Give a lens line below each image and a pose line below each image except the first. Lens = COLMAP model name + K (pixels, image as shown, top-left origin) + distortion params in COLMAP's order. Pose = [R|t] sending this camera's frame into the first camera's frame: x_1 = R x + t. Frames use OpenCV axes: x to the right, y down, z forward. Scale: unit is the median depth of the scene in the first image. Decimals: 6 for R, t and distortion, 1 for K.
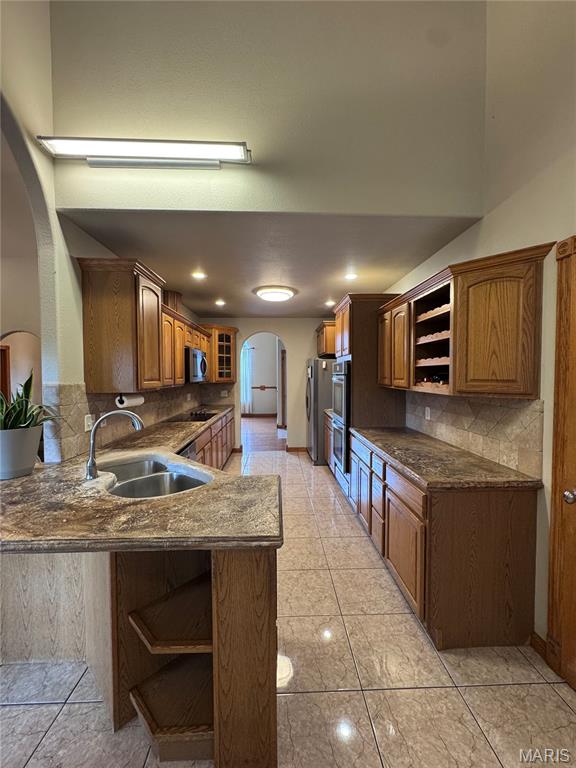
lens RADIAL K [[309.1, 0, 287.4], [0, 309.1, 384.4], [0, 0, 1]] dist [0.004026, -0.000149]
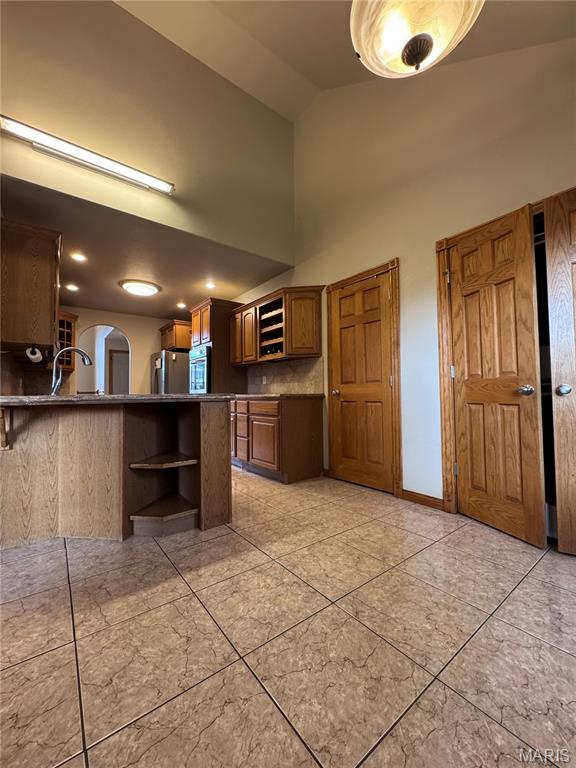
lens RADIAL K [[309.1, 0, 286.2], [0, 309.1, 383.7], [0, 0, 1]] dist [0.004026, -0.000149]
pose [[0.816474, 0.014924, 0.577189, -0.436814], [0.027504, 0.997526, -0.064698, 0.261843], [-0.576726, 0.068700, 0.814044, -0.409659]]
